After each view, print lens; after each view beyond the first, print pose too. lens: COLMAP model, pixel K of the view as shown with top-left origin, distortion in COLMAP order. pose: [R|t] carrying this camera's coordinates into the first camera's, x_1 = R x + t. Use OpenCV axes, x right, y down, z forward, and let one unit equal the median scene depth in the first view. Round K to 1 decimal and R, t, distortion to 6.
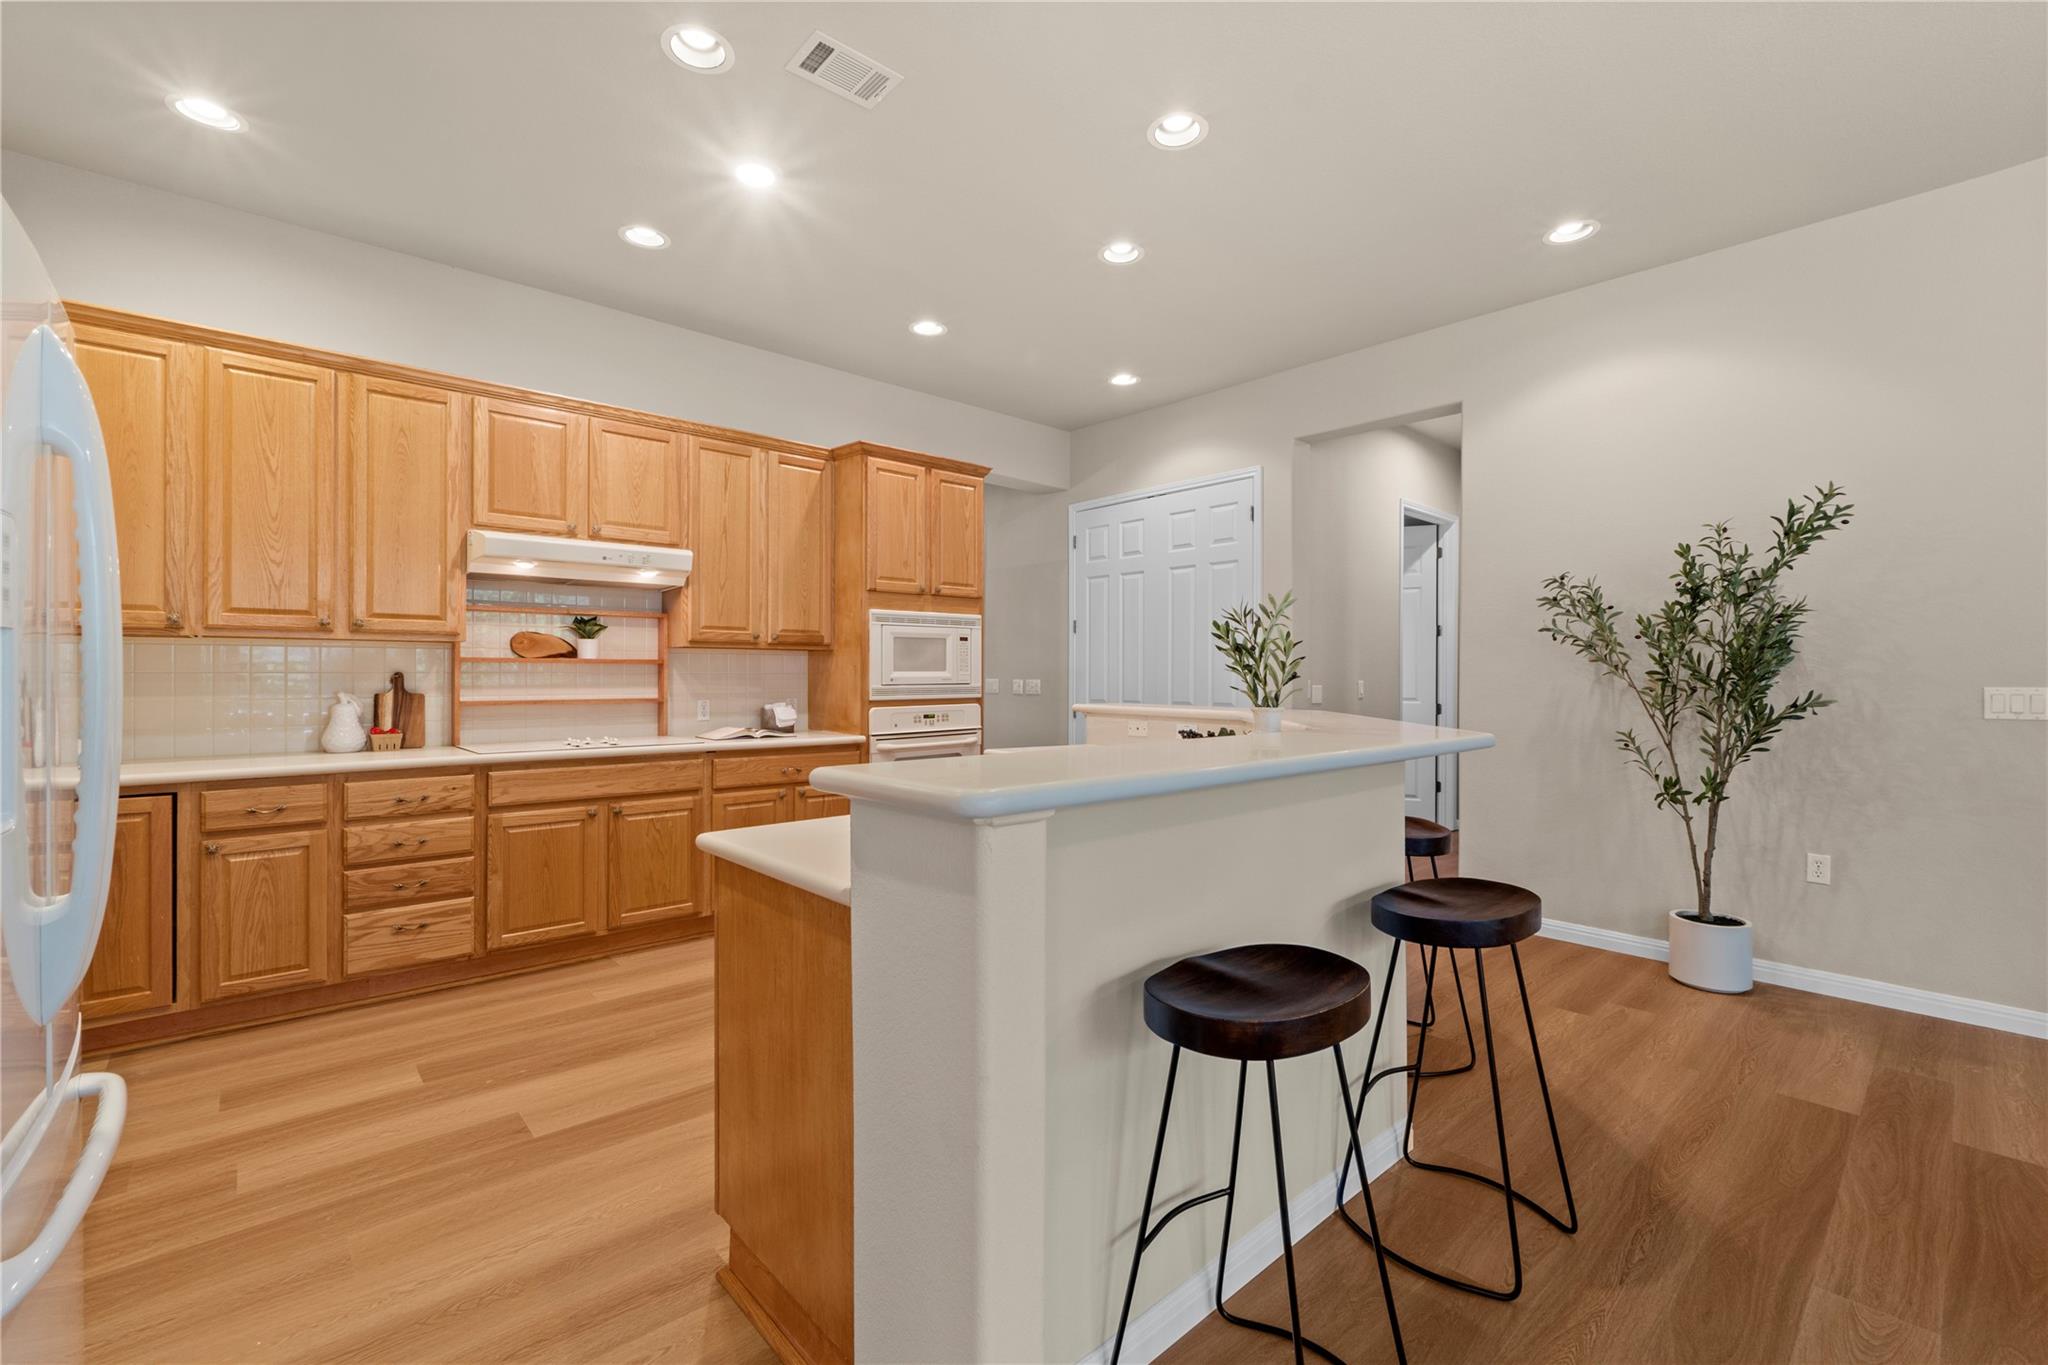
lens RADIAL K [[867.7, 0, 1021.4], [0, 867.7, 672.3], [0, 0, 1]] dist [-0.009365, 0.000021]
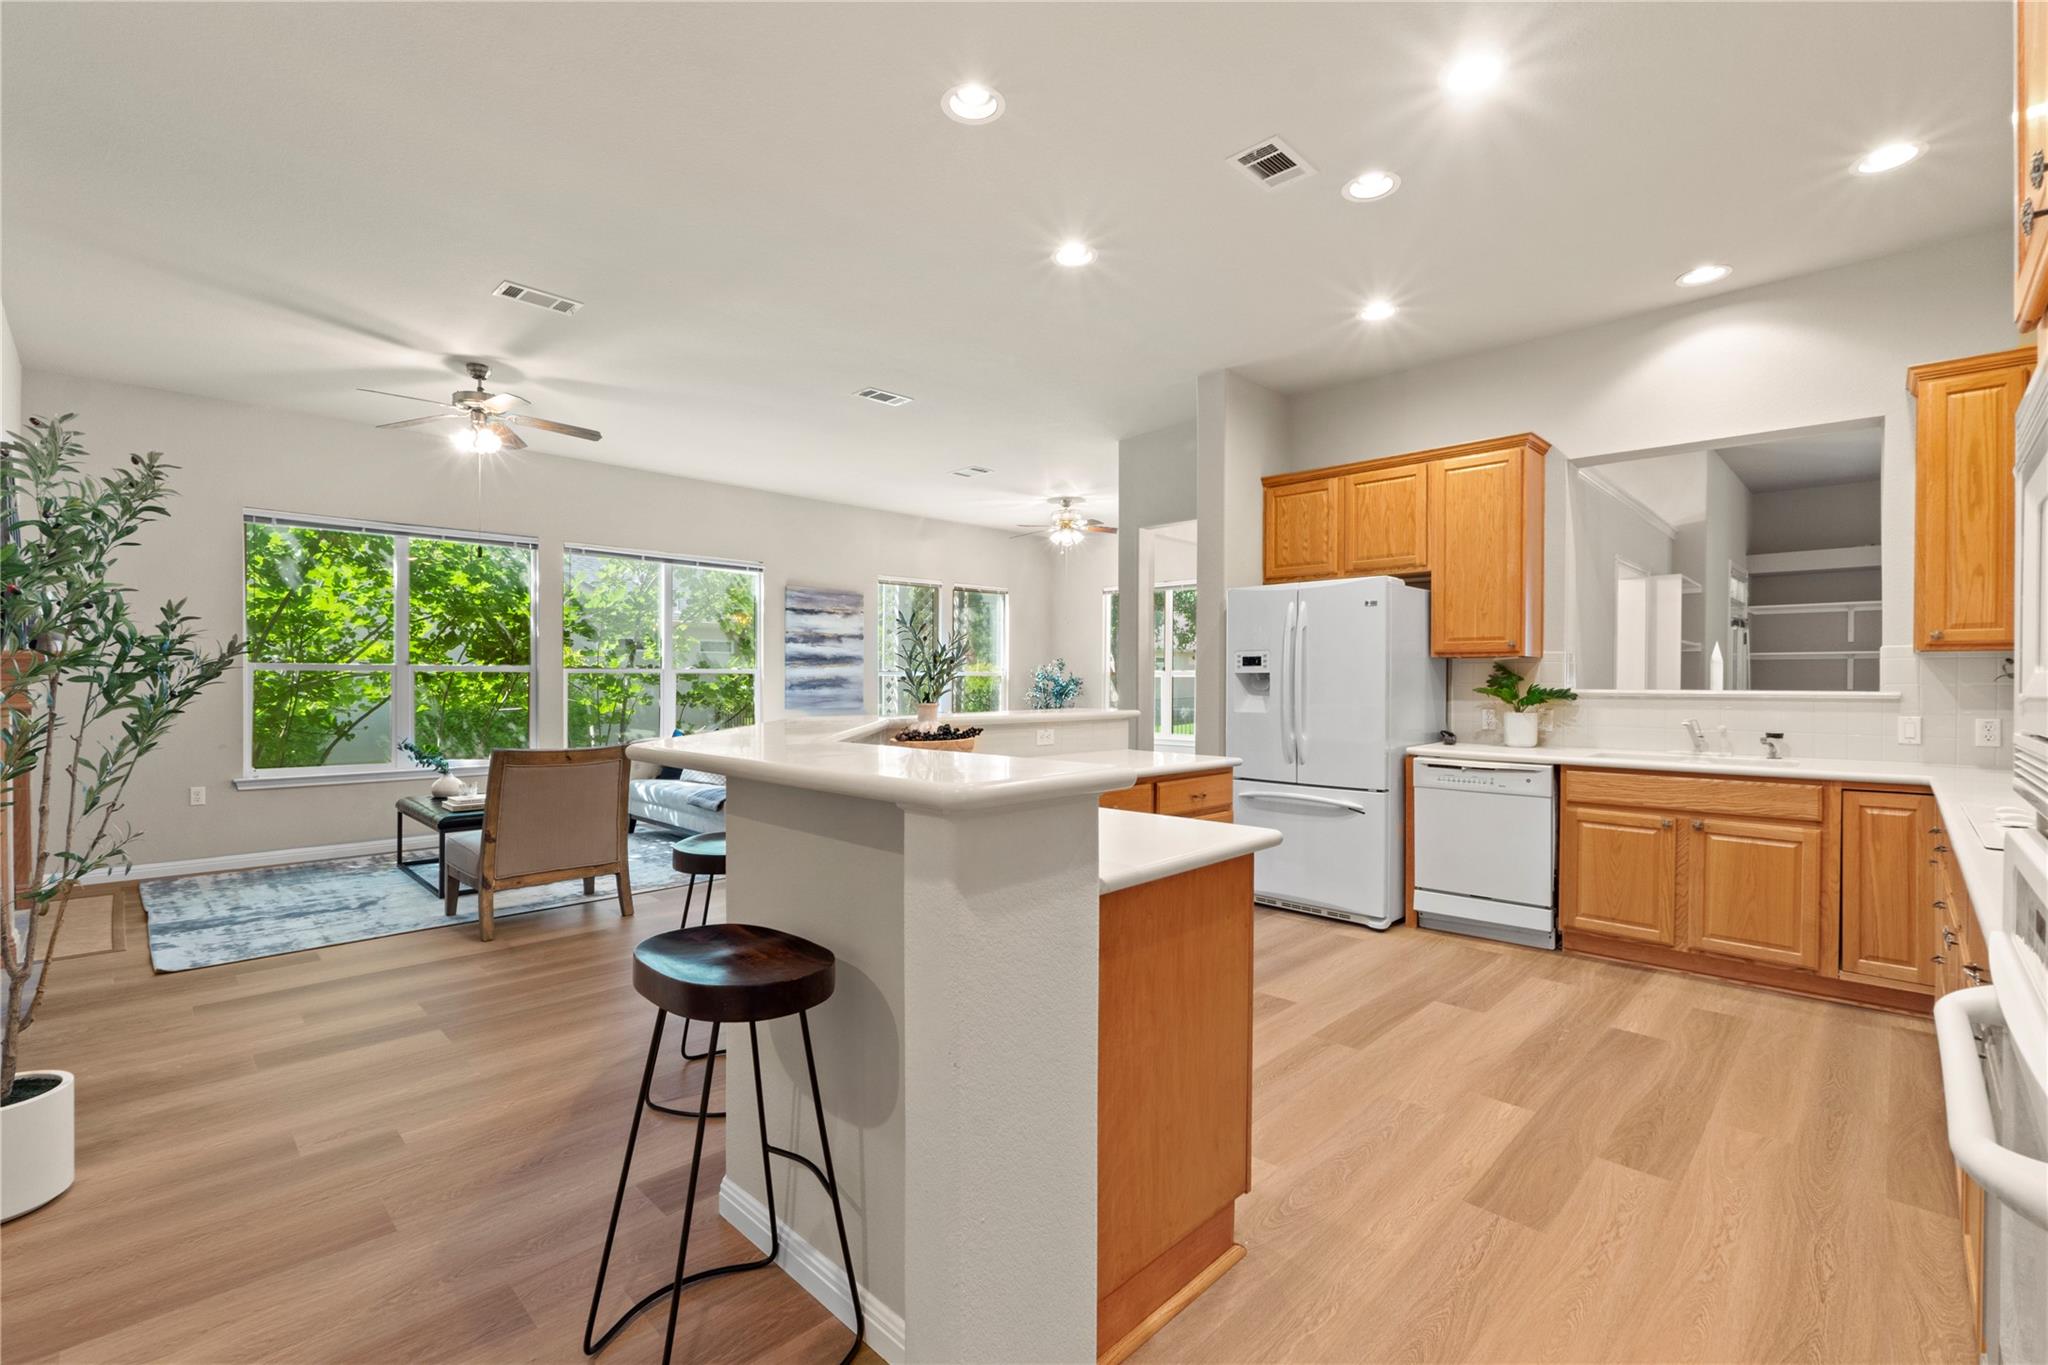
lens RADIAL K [[891.6, 0, 1015.5], [0, 891.6, 688.8], [0, 0, 1]] dist [-0.004756, -0.000241]
pose [[-0.998561, -0.006968, -0.053177, 0.142593], [-0.007316, 0.999953, 0.006360, 0.005004], [0.053130, 0.006740, -0.998565, 1.556486]]
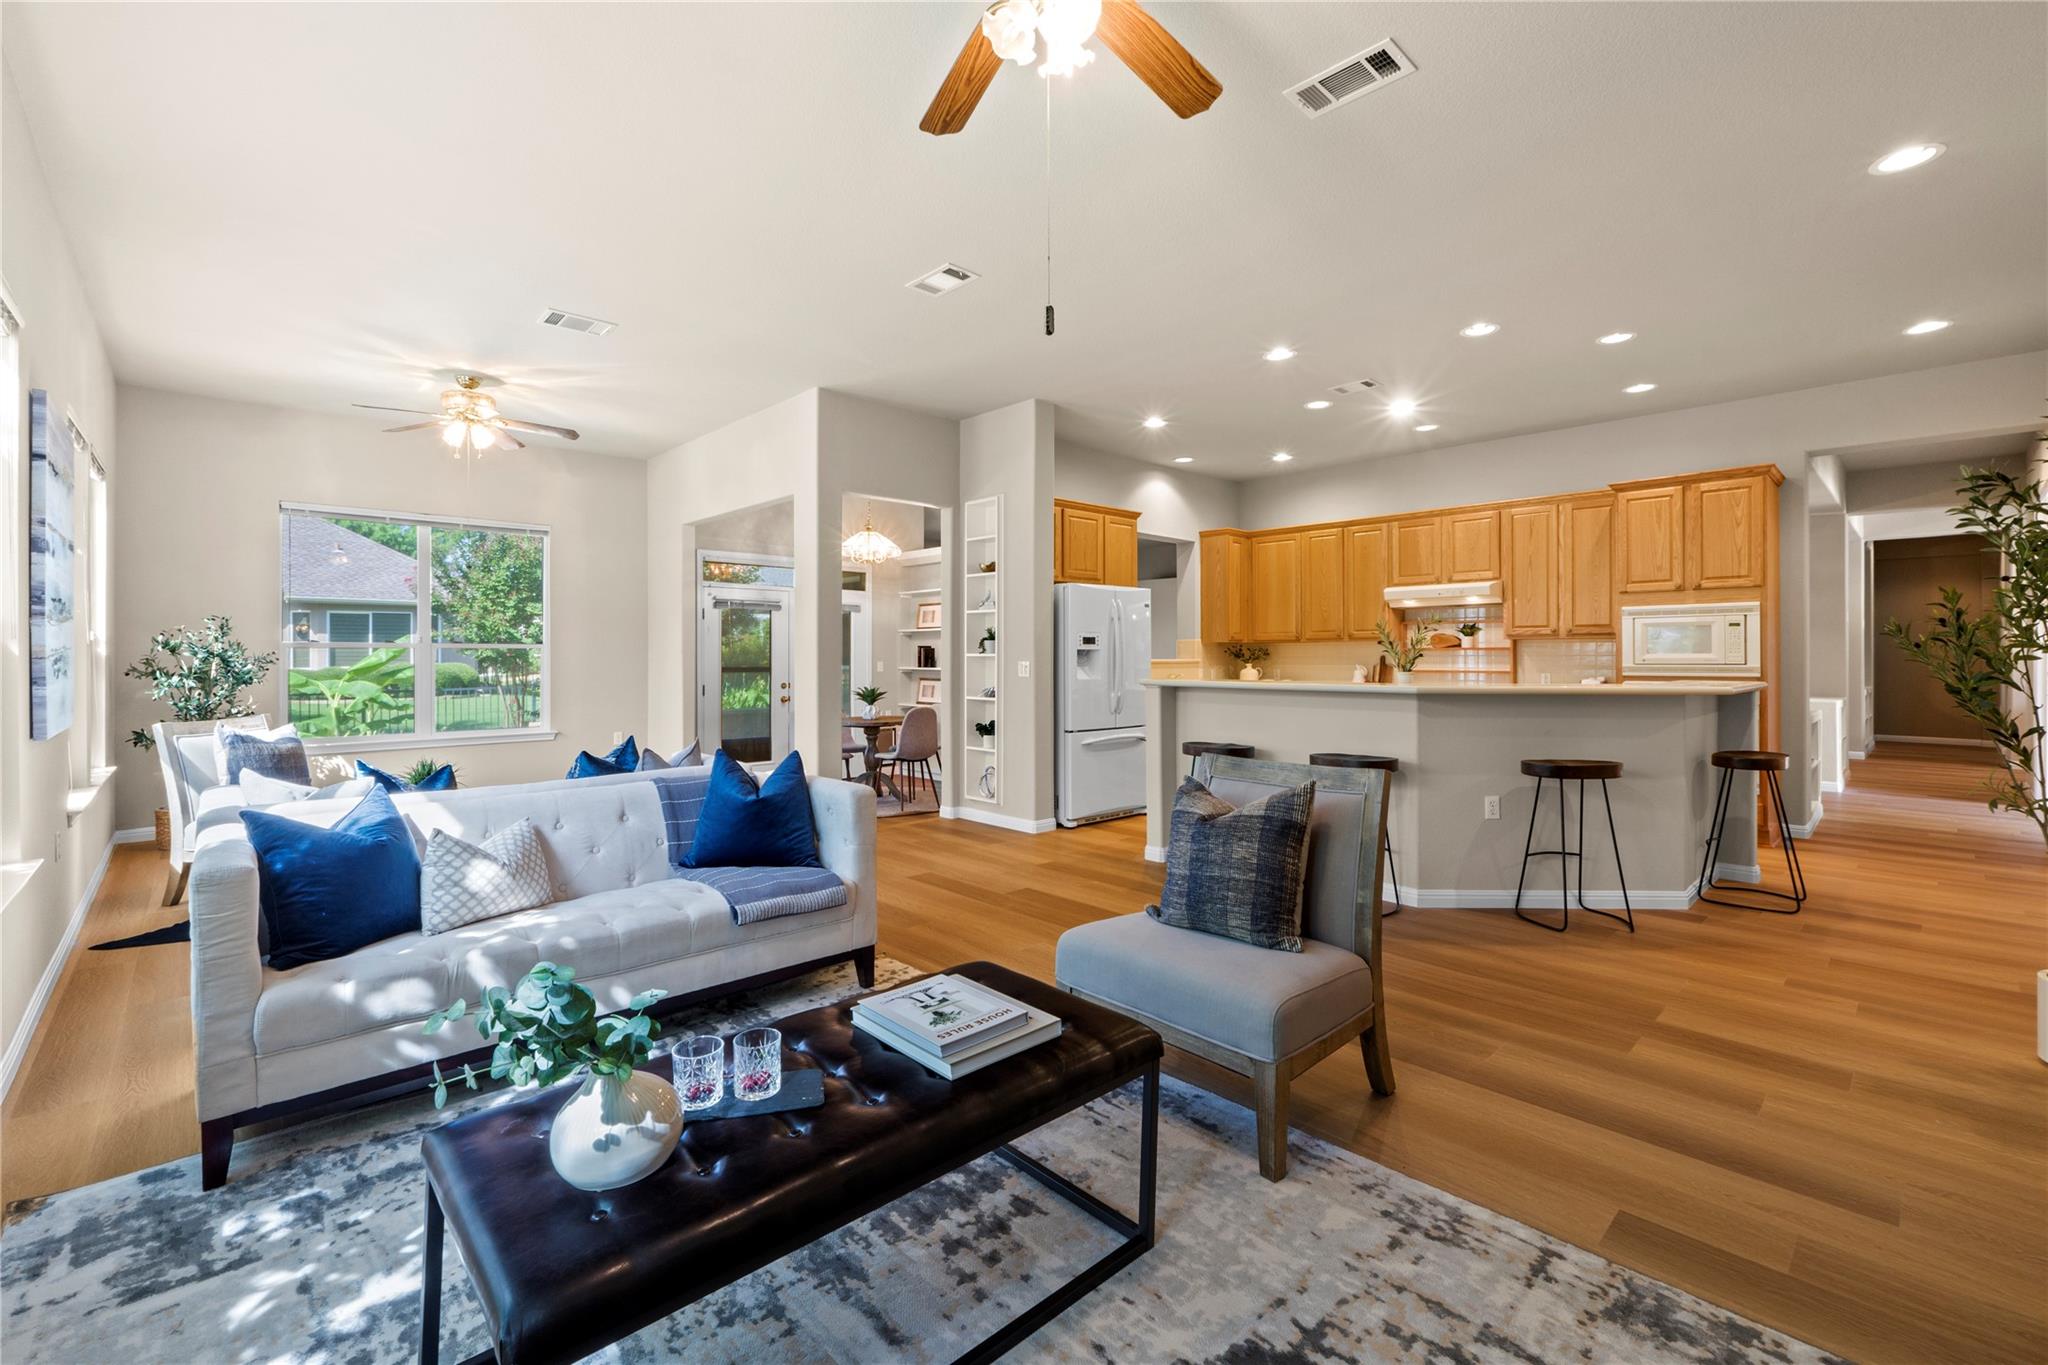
lens RADIAL K [[873.1, 0, 1018.2], [0, 873.1, 654.4], [0, 0, 1]] dist [-0.008356, -0.000165]
pose [[0.017606, -0.004319, -0.999836, 1.454254], [0.002863, 0.999987, -0.004269, 0.003836], [0.999841, -0.002787, 0.017618, 0.058929]]
